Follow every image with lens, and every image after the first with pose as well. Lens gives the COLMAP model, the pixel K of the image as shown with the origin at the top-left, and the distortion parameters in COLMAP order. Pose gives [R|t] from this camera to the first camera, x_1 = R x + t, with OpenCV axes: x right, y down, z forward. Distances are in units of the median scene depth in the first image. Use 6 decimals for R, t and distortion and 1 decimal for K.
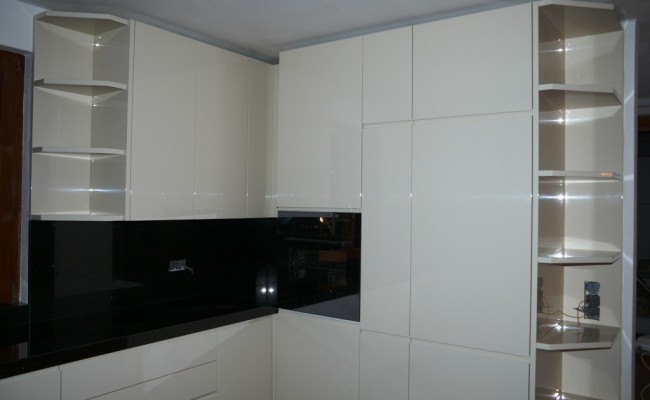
lens RADIAL K [[545.5, 0, 325.0], [0, 545.5, 200.0], [0, 0, 1]] dist [-0.147466, 0.143164]
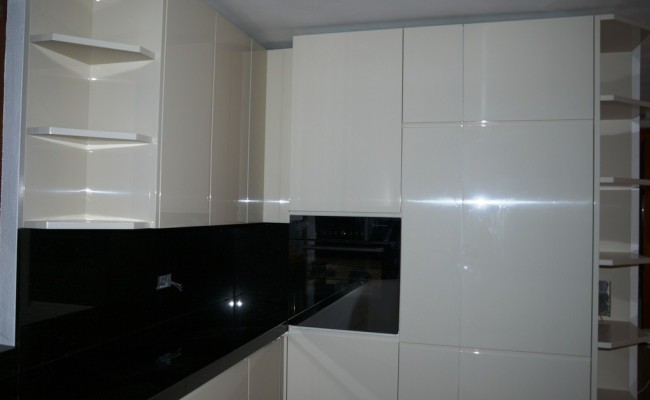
lens RADIAL K [[505.8, 0, 325.0], [0, 505.8, 200.0], [0, 0, 1]] dist [-0.066043, 0.000834]
pose [[0.935347, 0.012003, 0.353527, -0.365806], [-0.008651, 0.999901, -0.011061, 0.004270], [-0.353625, 0.007287, 0.935359, 0.234274]]
